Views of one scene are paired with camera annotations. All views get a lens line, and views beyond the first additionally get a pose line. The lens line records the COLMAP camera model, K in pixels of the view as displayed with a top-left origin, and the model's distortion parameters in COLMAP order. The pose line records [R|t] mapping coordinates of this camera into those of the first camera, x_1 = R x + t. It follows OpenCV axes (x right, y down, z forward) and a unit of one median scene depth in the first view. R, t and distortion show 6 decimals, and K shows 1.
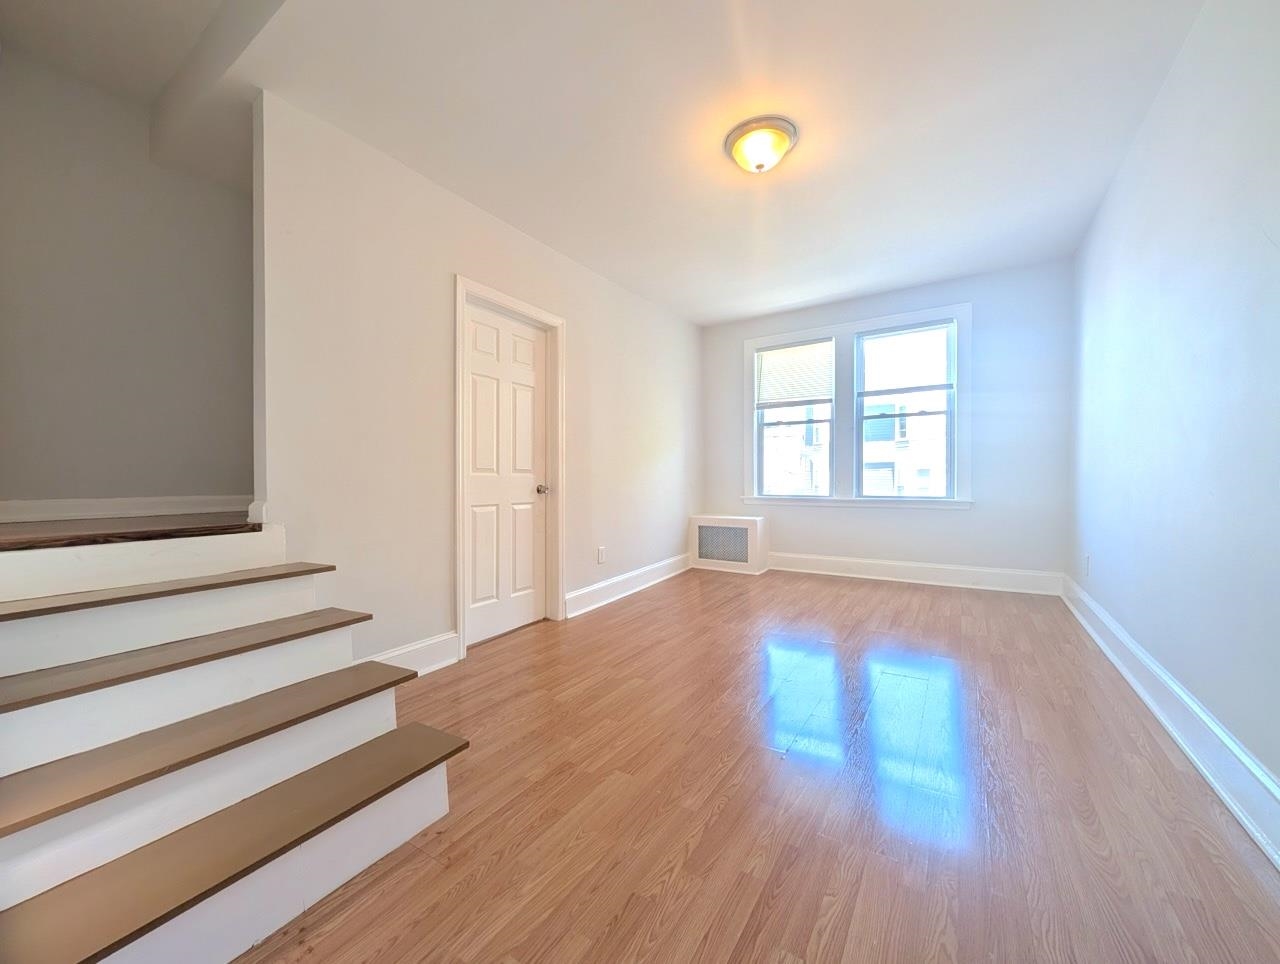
lens RADIAL K [[494.5, 0, 643.5], [0, 494.5, 483.1], [0, 0, 1]] dist [-0.000897, -0.000092]
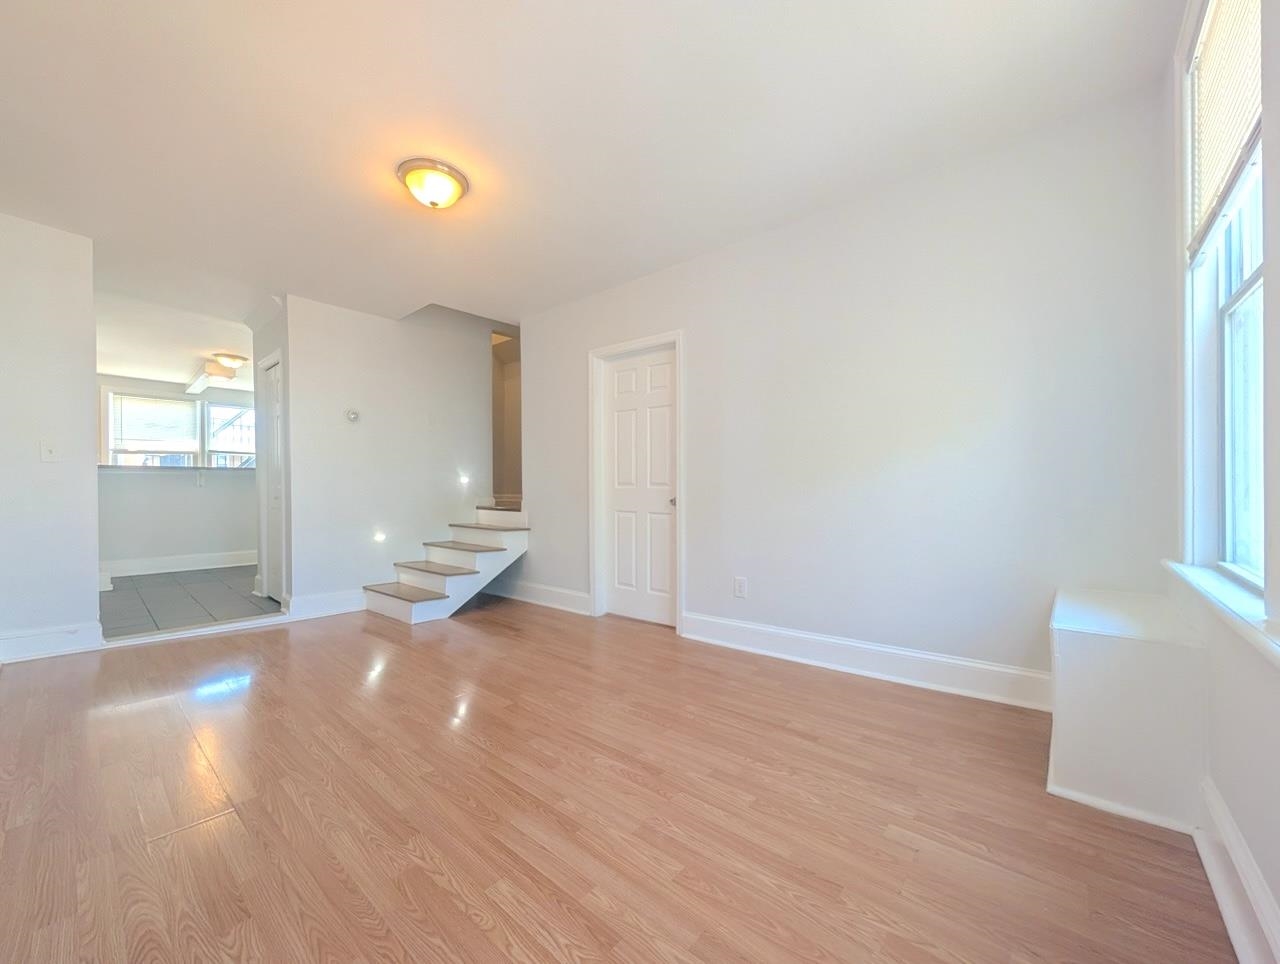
lens RADIAL K [[494.5, 0, 643.5], [0, 494.5, 483.1], [0, 0, 1]] dist [-0.000897, -0.000092]
pose [[-0.128197, 0.005680, -0.991732, 0.920490], [-0.004773, 0.999968, 0.006344, -0.036059], [0.991737, 0.005546, -0.128166, 1.183515]]
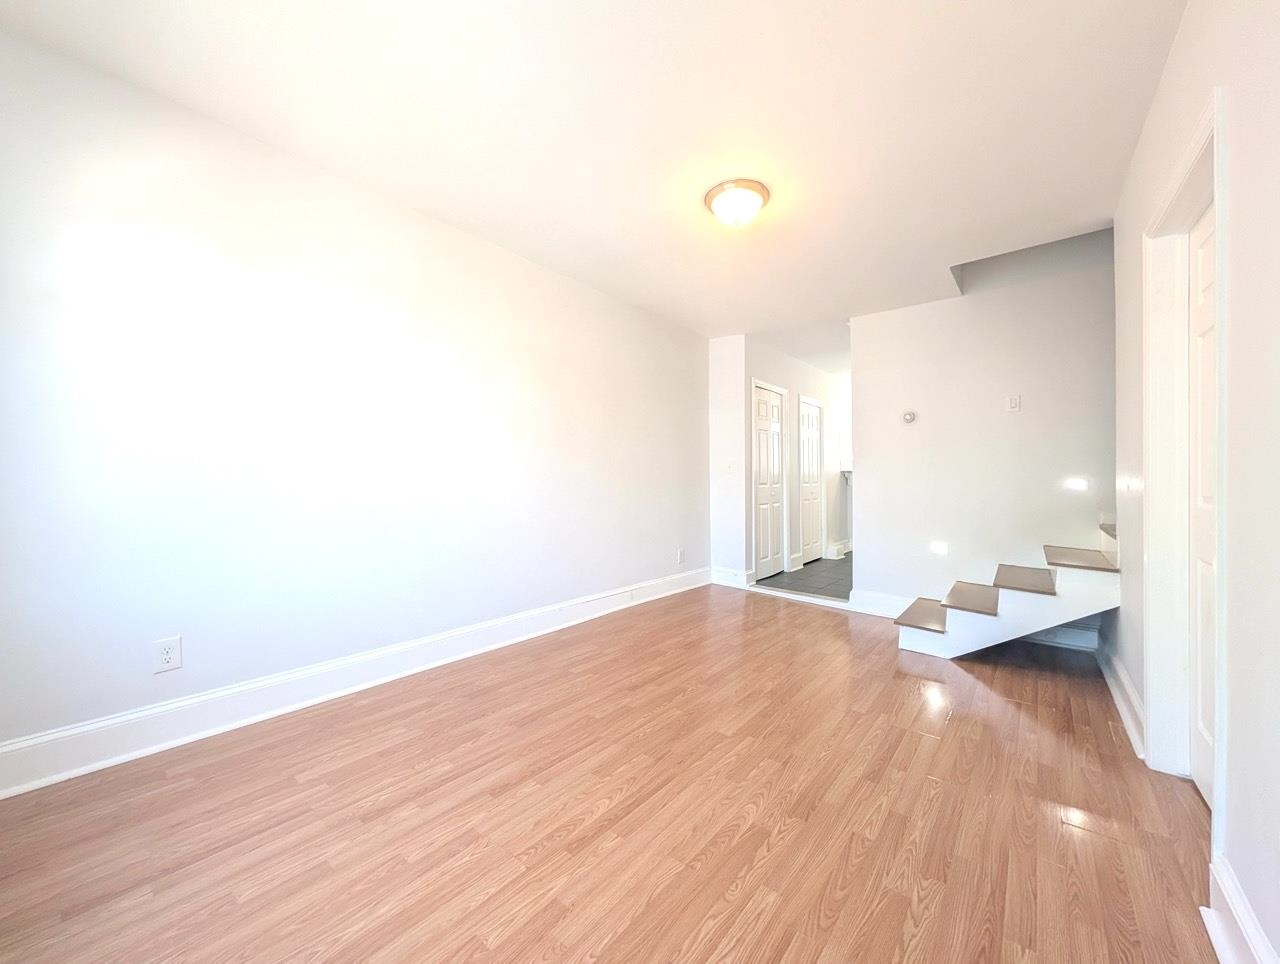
lens RADIAL K [[494.5, 0, 643.5], [0, 494.5, 483.1], [0, 0, 1]] dist [-0.000897, -0.000092]
pose [[-0.994819, 0.004037, 0.101585, 0.246896], [0.005479, 0.999888, 0.013923, -0.056340], [-0.101517, 0.014408, -0.994729, 1.583036]]
